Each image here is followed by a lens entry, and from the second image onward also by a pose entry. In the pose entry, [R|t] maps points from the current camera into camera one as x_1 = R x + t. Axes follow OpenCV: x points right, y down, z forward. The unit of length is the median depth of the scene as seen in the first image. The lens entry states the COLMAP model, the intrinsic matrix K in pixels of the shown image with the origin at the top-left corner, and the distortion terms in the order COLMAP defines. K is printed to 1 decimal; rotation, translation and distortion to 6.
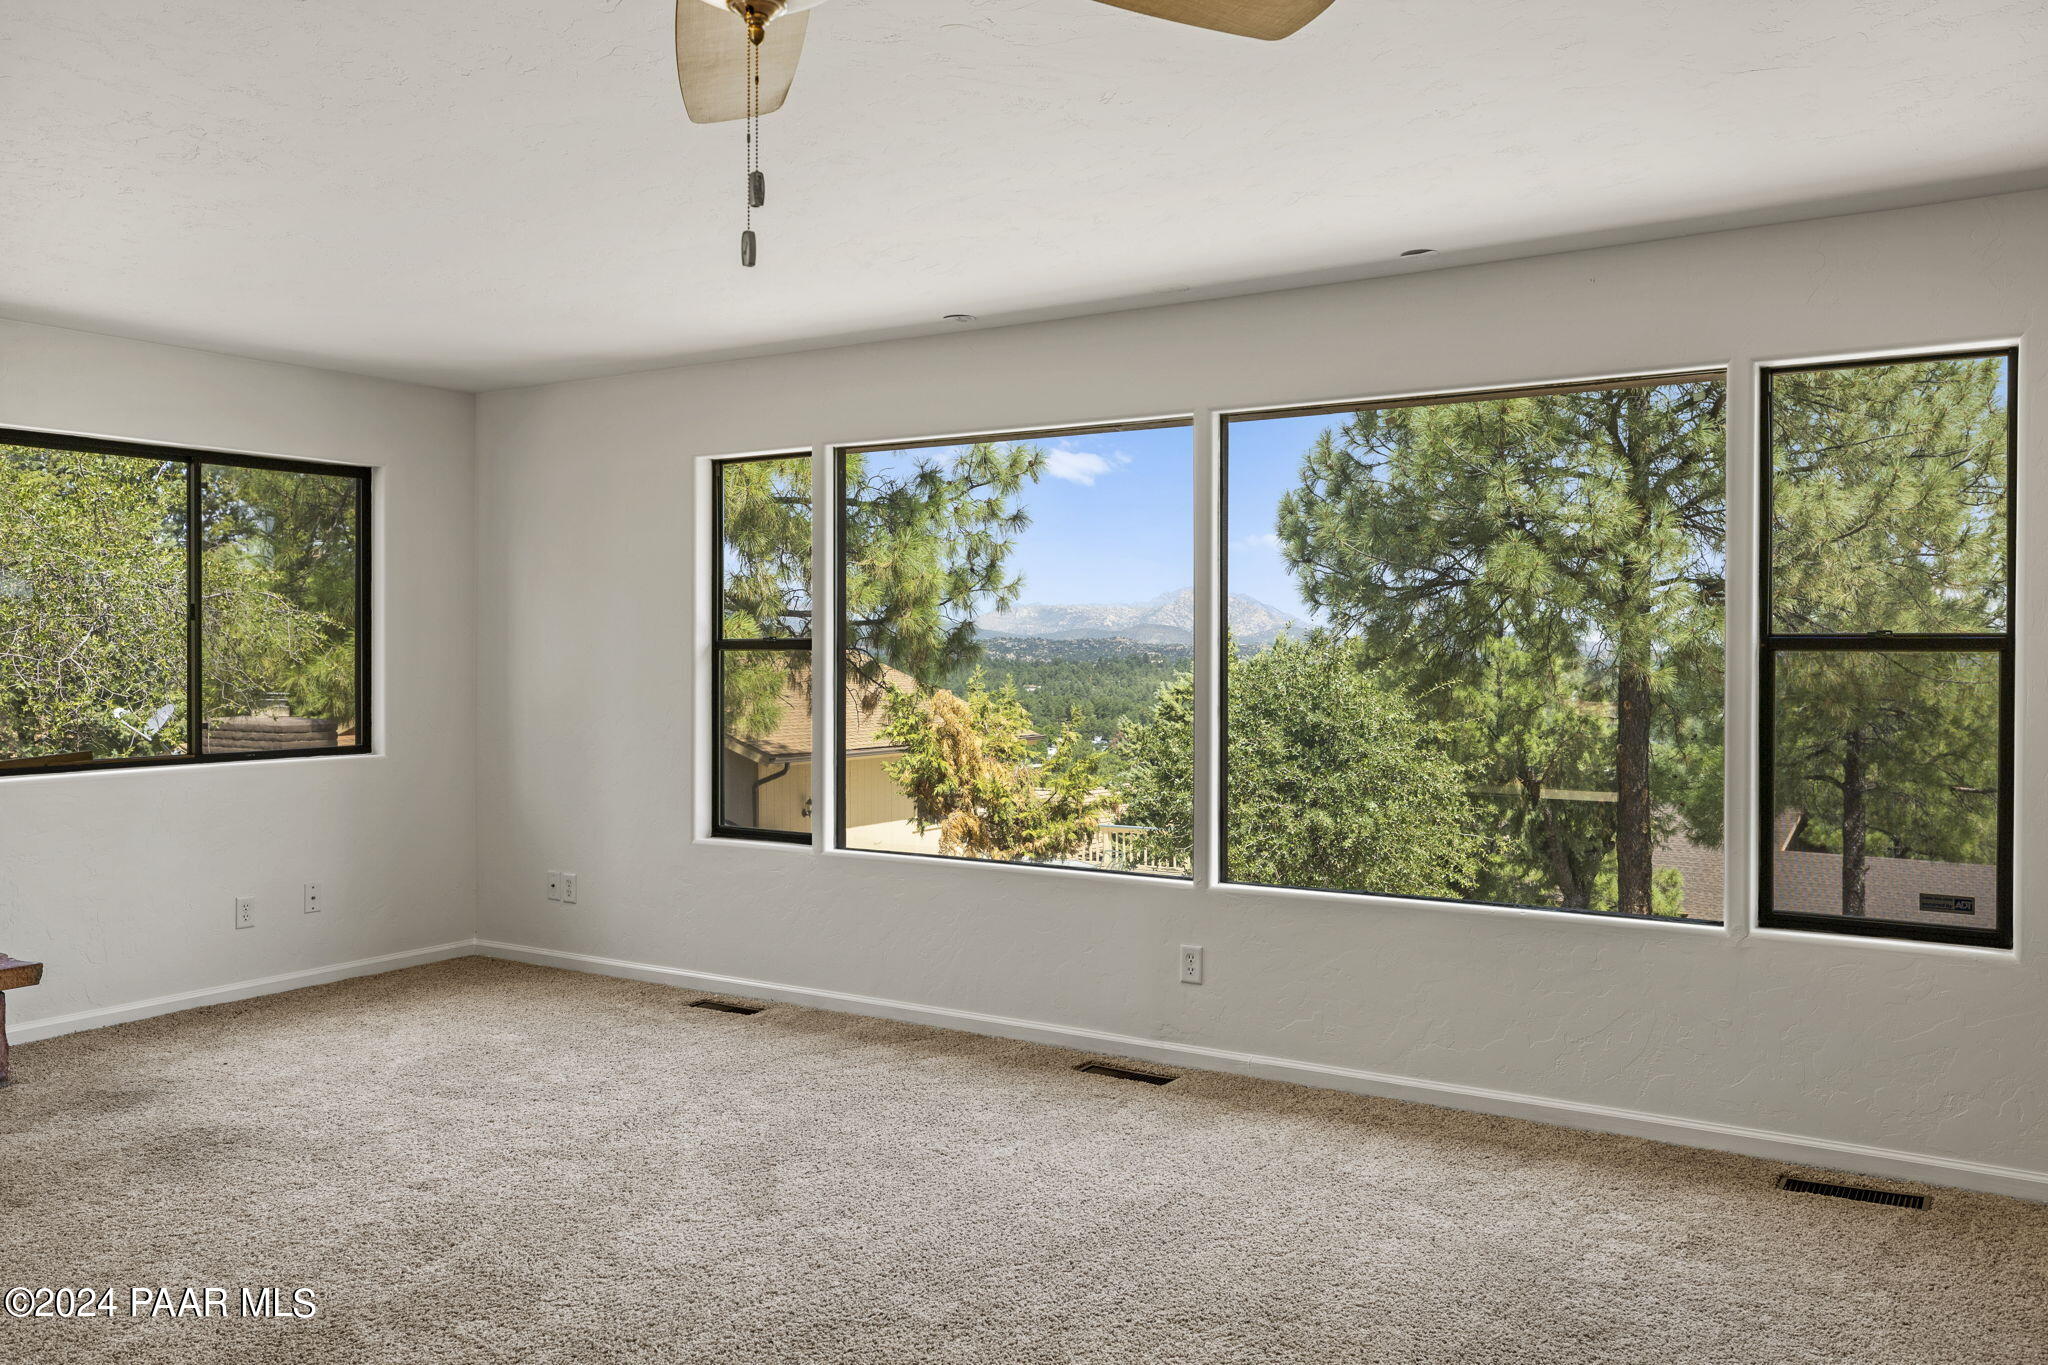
lens RADIAL K [[1600.8, 0, 1024.0], [0, 1600.8, 682.5], [0, 0, 1]] dist [0.005461, -0.005614]
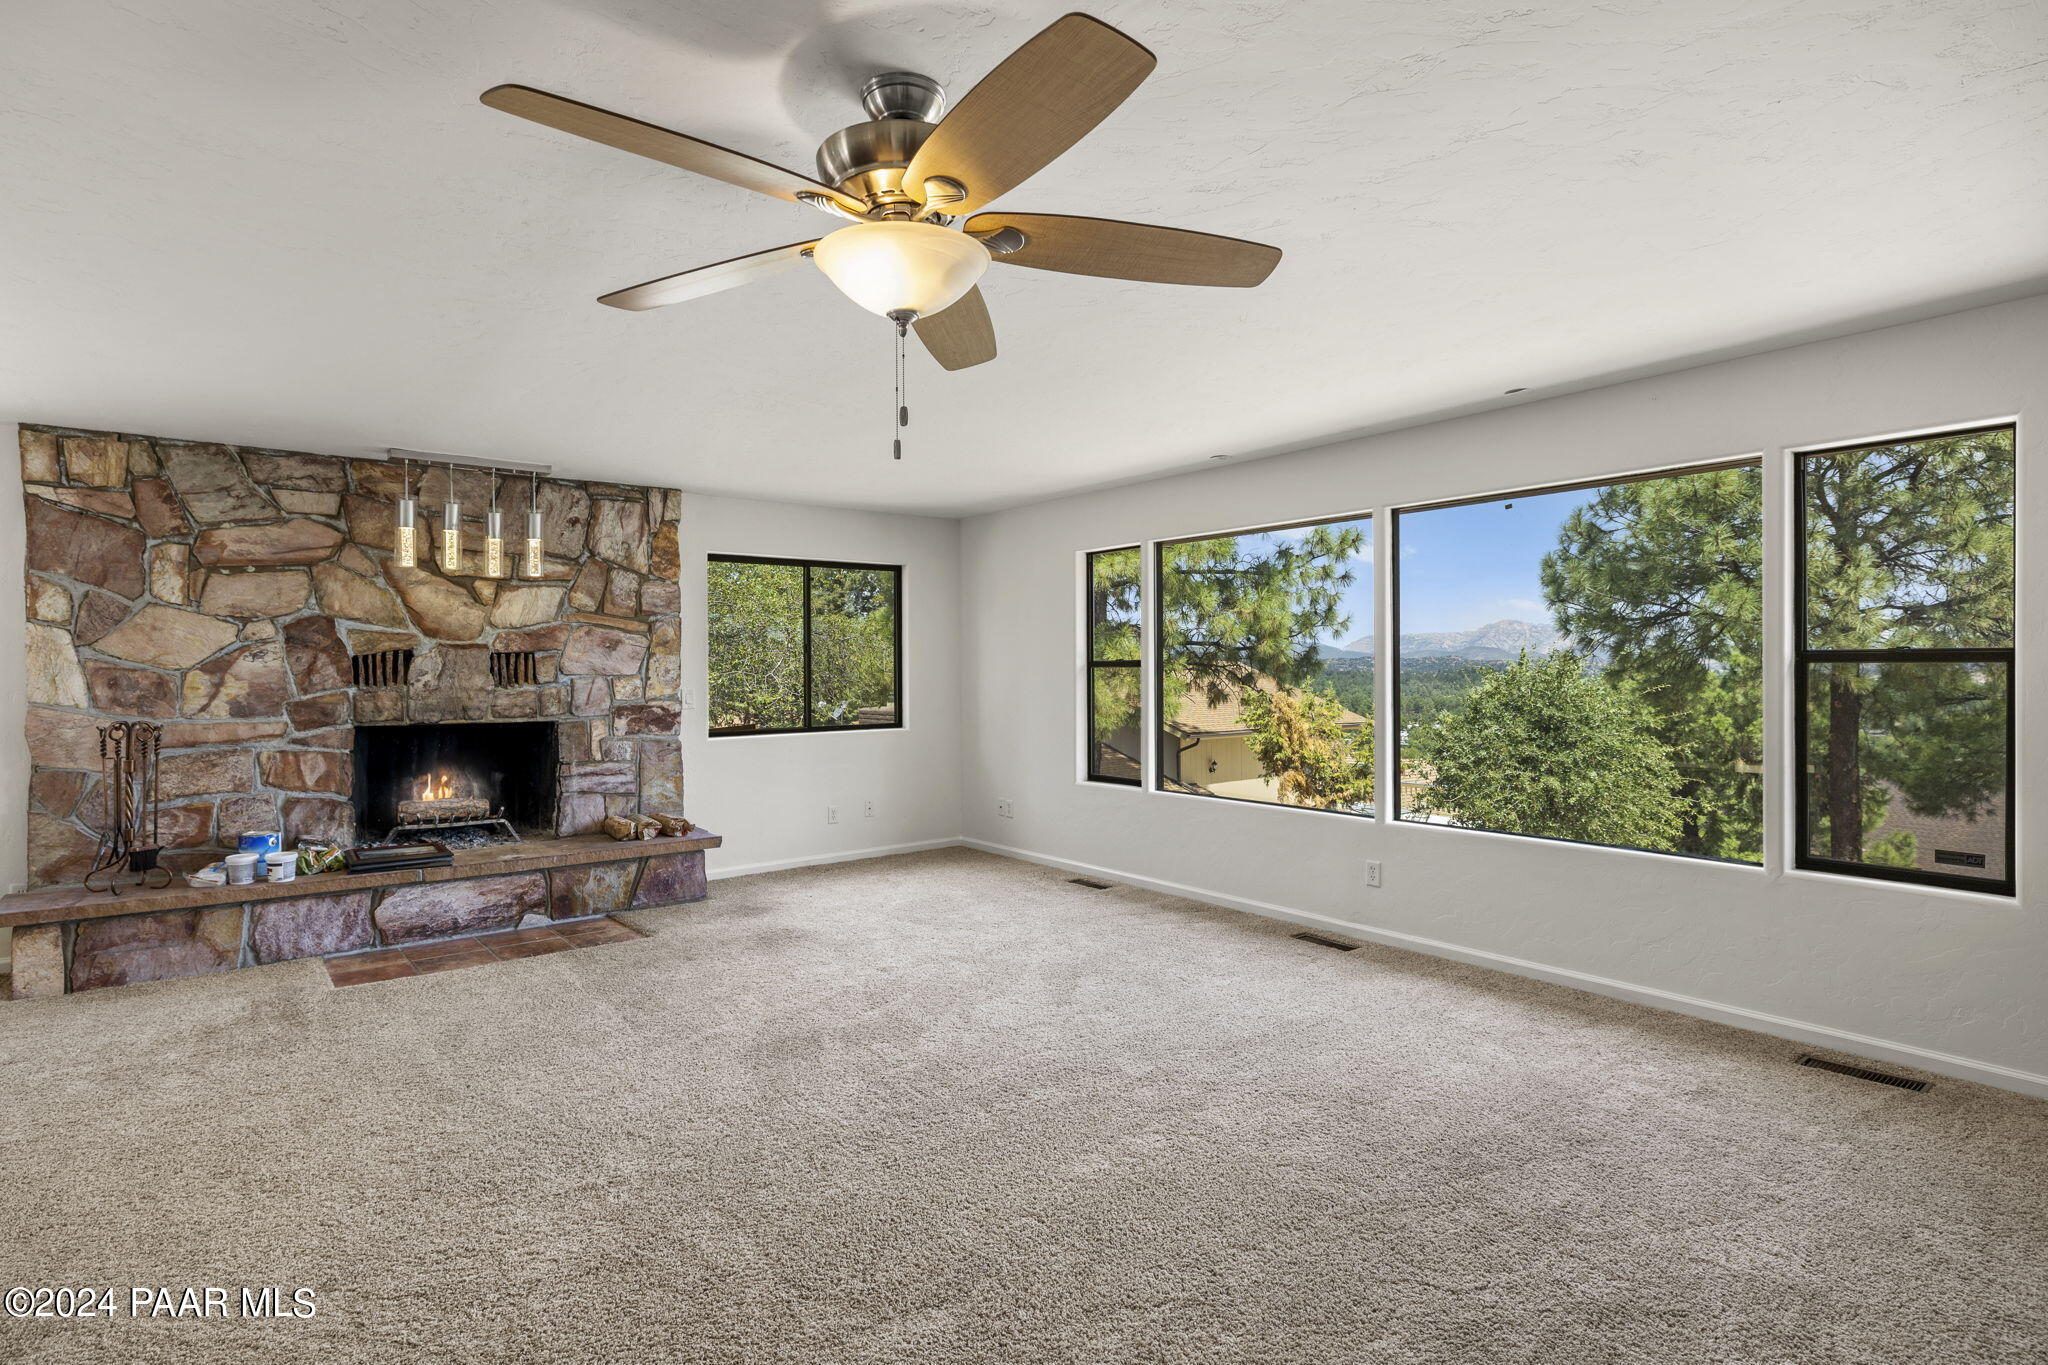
lens RADIAL K [[1019.4, 0, 1024.0], [0, 1019.4, 682.5], [0, 0, 1]] dist [-0.000397, 0.001701]
pose [[0.944746, -0.001861, -0.327797, 0.100690], [0.000445, 0.999990, -0.004395, 0.000060], [0.327802, 0.004006, 0.944738, -0.014913]]
